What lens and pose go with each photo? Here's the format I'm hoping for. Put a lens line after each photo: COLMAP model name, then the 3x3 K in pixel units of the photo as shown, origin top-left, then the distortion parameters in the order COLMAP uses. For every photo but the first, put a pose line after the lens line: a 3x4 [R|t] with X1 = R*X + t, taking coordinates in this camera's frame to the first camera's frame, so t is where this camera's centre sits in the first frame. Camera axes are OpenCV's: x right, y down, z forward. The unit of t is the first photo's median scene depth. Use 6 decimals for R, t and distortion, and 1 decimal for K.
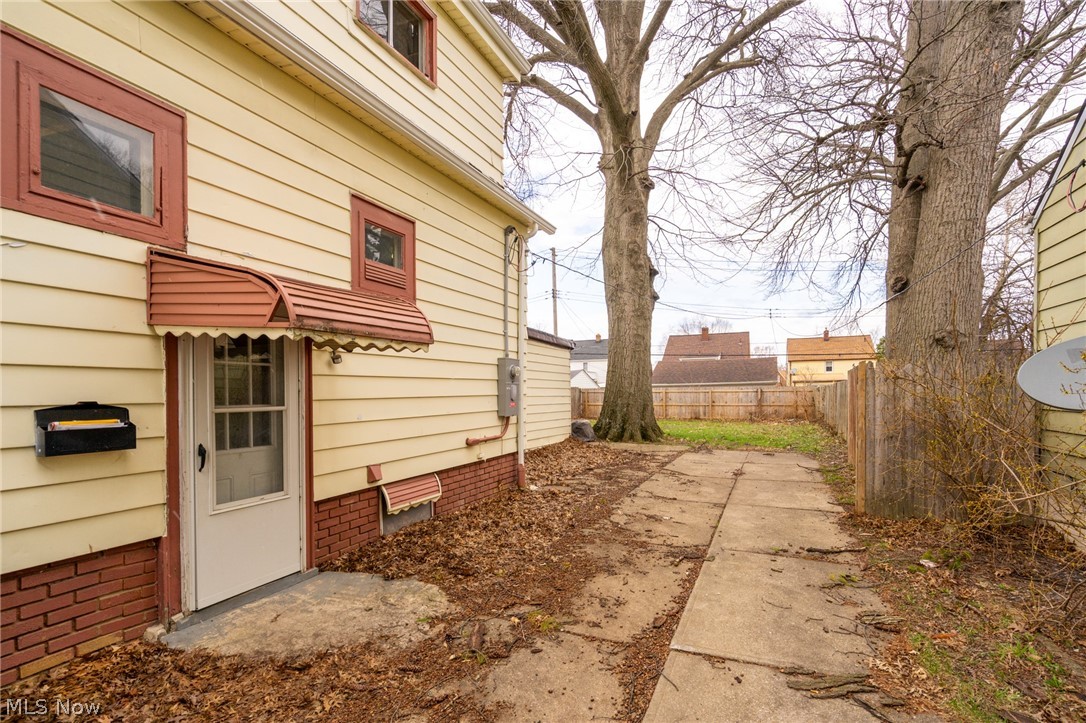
lens RADIAL K [[494.4, 0, 545.8], [0, 494.4, 400.9], [0, 0, 1]] dist [0.001035, -0.012591]
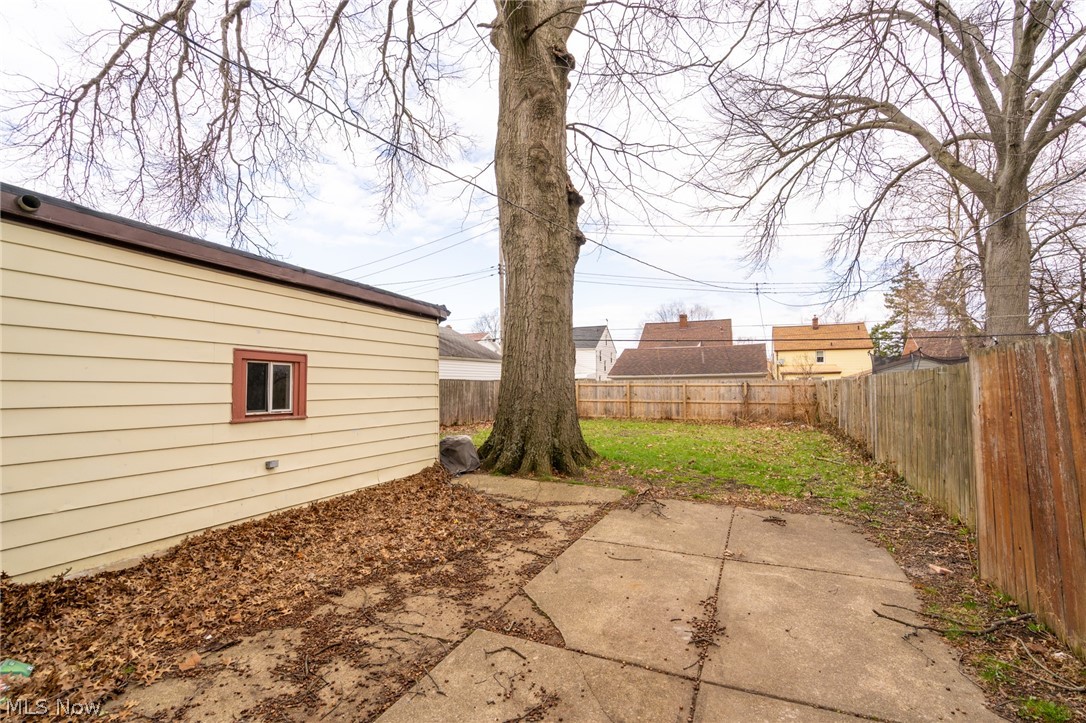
lens RADIAL K [[485.4, 0, 529.7], [0, 485.4, 359.2], [0, 0, 1]] dist [0.000034, -0.000033]
pose [[0.999974, 0.004495, -0.005589, 0.100669], [-0.004850, 0.997859, -0.065215, -0.010189], [0.005284, 0.065240, 0.997856, 0.243729]]
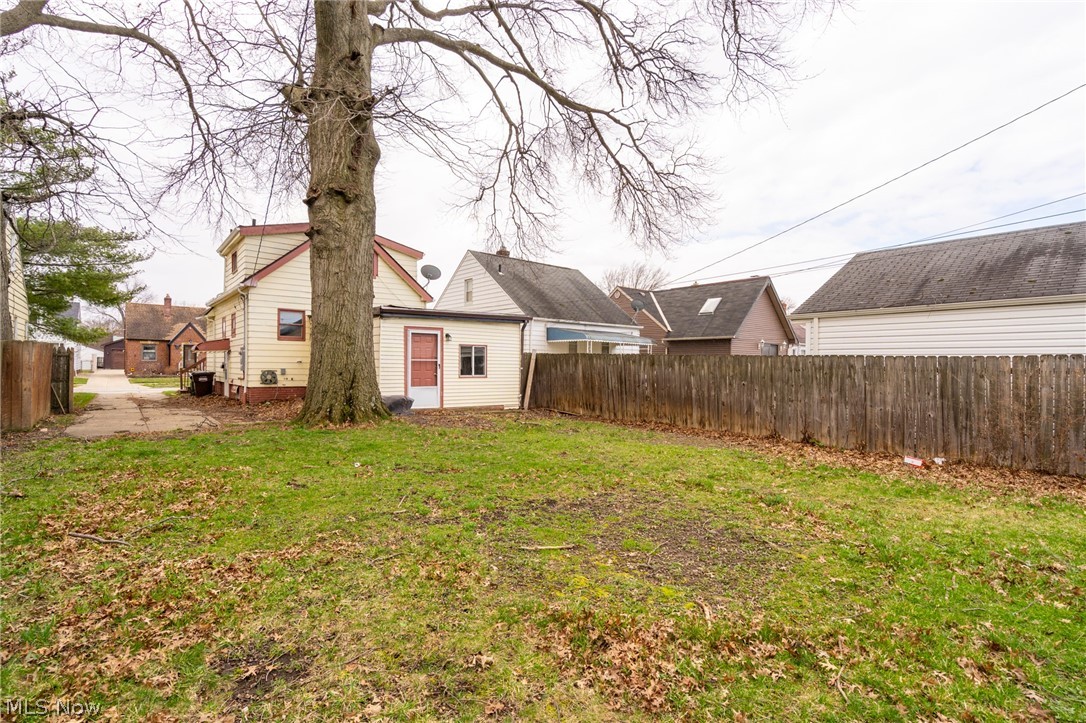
lens RADIAL K [[485.4, 0, 529.7], [0, 485.4, 359.2], [0, 0, 1]] dist [0.000034, -0.000033]
pose [[-0.418492, -0.002757, -0.908216, 0.454219], [-0.022486, 0.999720, 0.007327, -0.022921], [0.907942, 0.023489, -0.418437, 1.001665]]
